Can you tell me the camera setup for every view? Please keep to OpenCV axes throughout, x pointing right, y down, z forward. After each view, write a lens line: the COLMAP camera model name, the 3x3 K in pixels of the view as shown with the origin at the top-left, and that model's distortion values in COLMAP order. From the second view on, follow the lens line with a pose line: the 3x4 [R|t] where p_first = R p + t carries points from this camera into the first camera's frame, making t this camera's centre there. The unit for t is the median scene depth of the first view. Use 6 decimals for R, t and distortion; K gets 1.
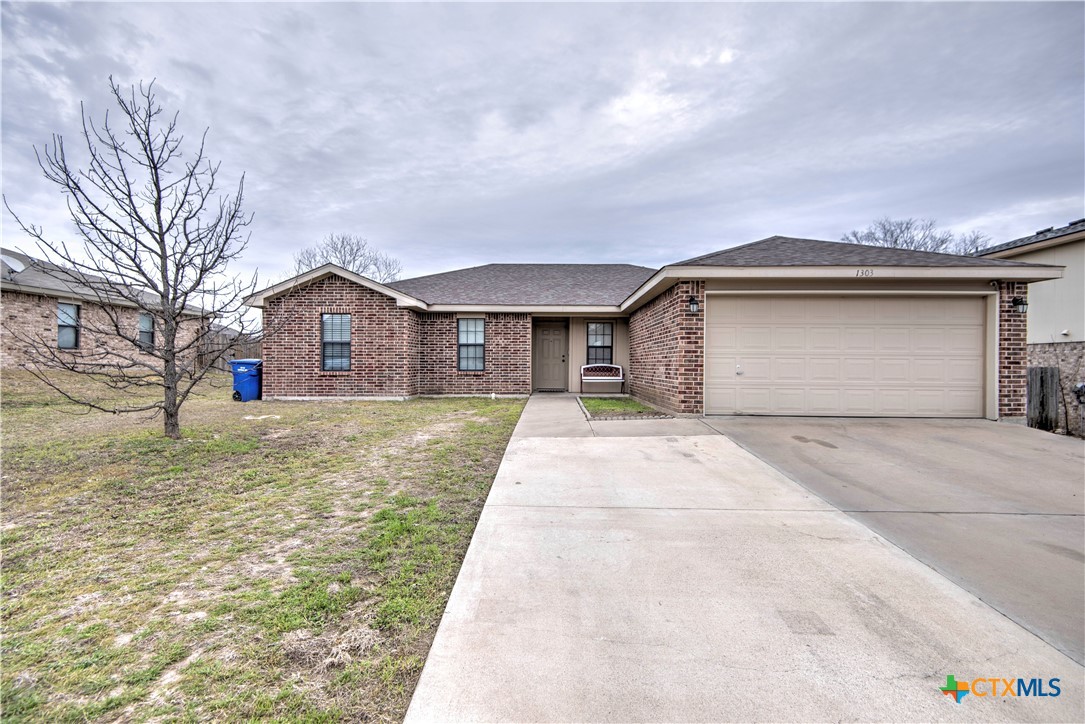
lens RADIAL K [[496.6, 0, 538.8], [0, 496.6, 362.5], [0, 0, 1]] dist [0.017702, -0.007032]
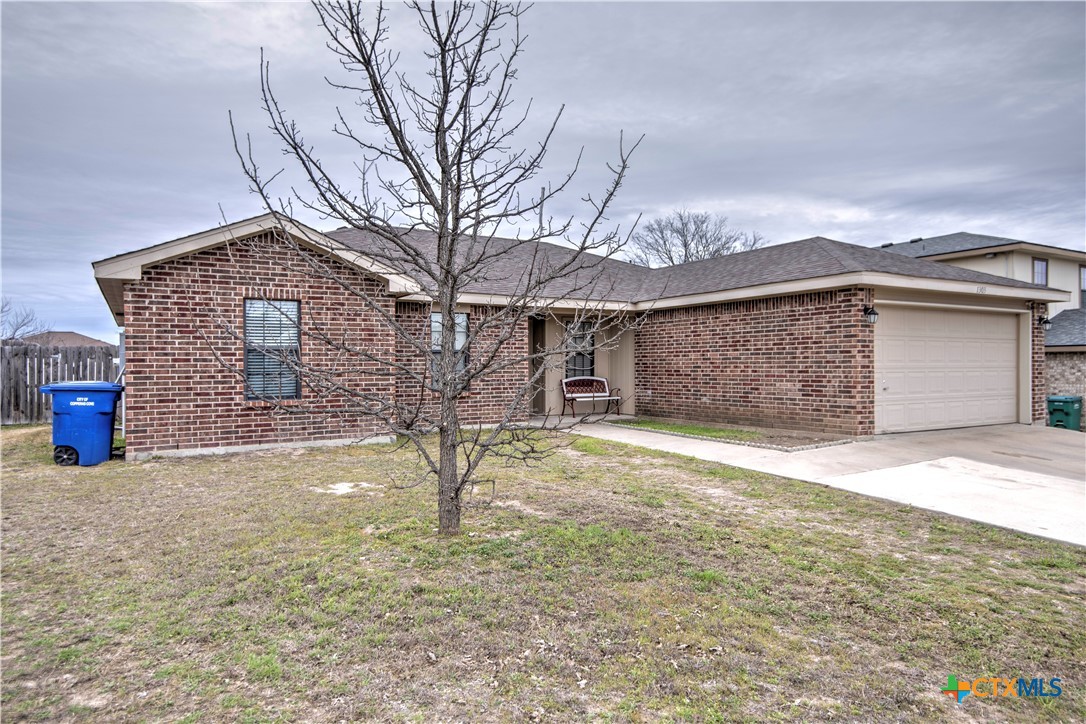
lens RADIAL K [[677.4, 0, 538.6], [0, 677.4, 368.2], [0, 0, 1]] dist [0.023538, 0.002864]
pose [[0.852530, -0.012052, 0.522540, -0.559721], [0.008193, 0.999919, 0.009696, -0.023675], [-0.522614, -0.003985, 0.852560, 0.170900]]
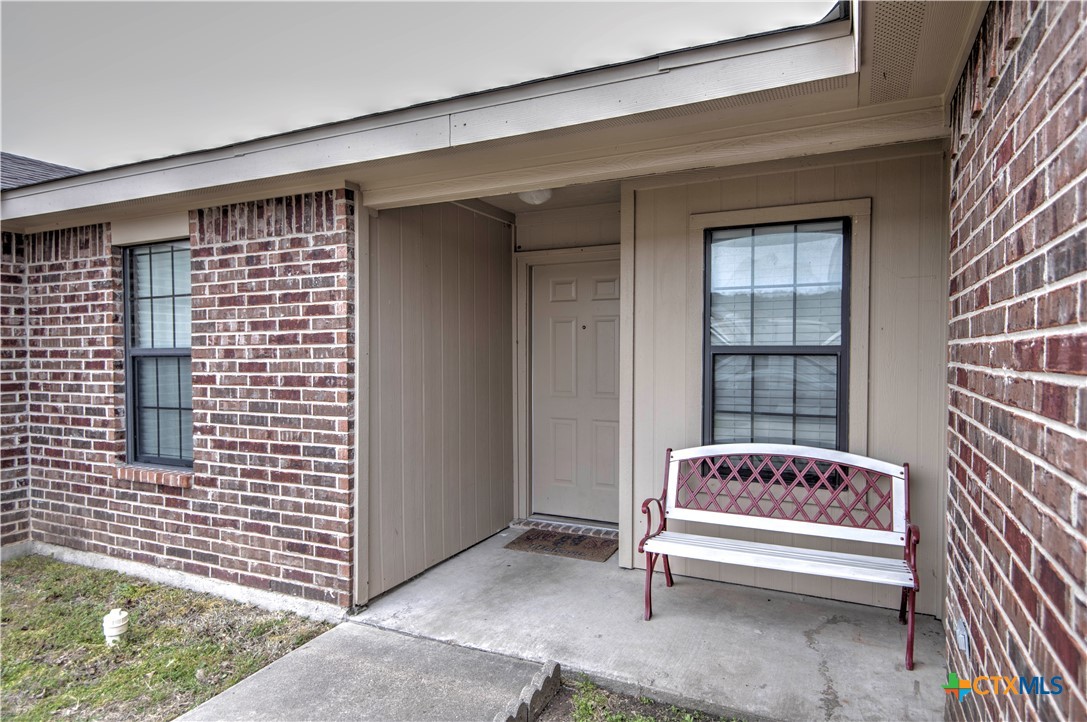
lens RADIAL K [[629.4, 0, 545.5], [0, 629.4, 364.5], [0, 0, 1]] dist [0.016034, -0.009949]
pose [[0.909758, -0.000998, -0.415139, 0.169017], [0.011999, 0.999643, 0.023892, -0.039008], [0.414967, -0.026718, 0.909444, 0.876743]]
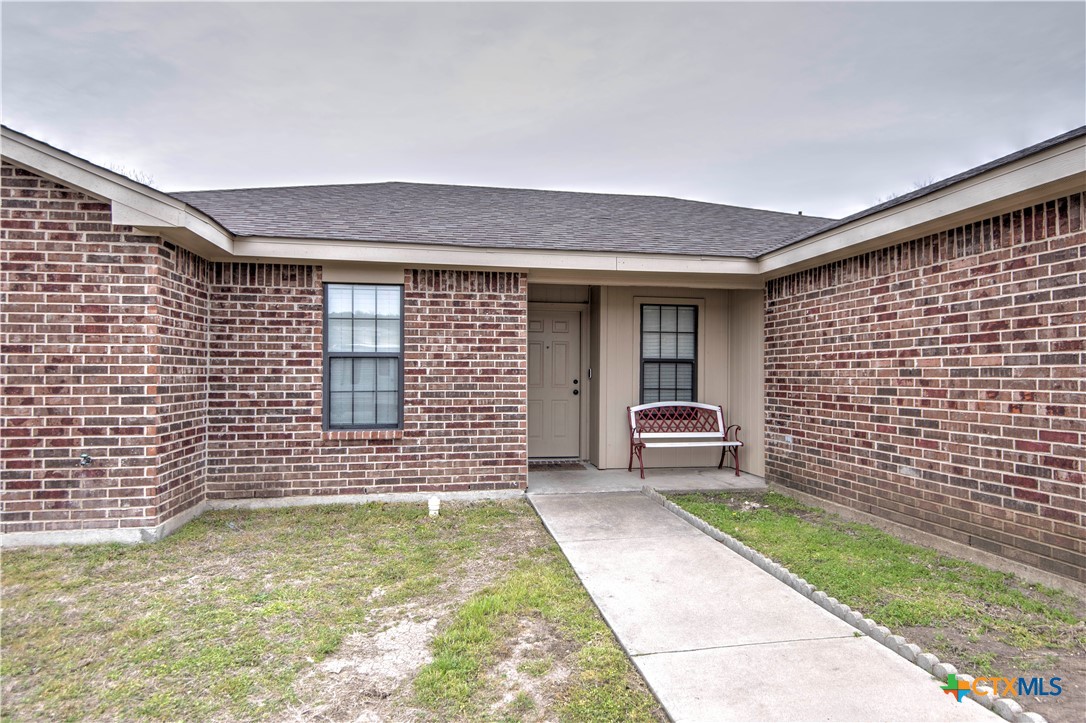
lens RADIAL K [[628.8, 0, 540.3], [0, 628.8, 365.5], [0, 0, 1]] dist [0.016034, -0.009949]
pose [[0.981649, 0.000832, 0.190697, -0.106244], [0.000957, 0.999956, -0.009288, -0.026507], [-0.190696, 0.009301, 0.981605, 0.572821]]
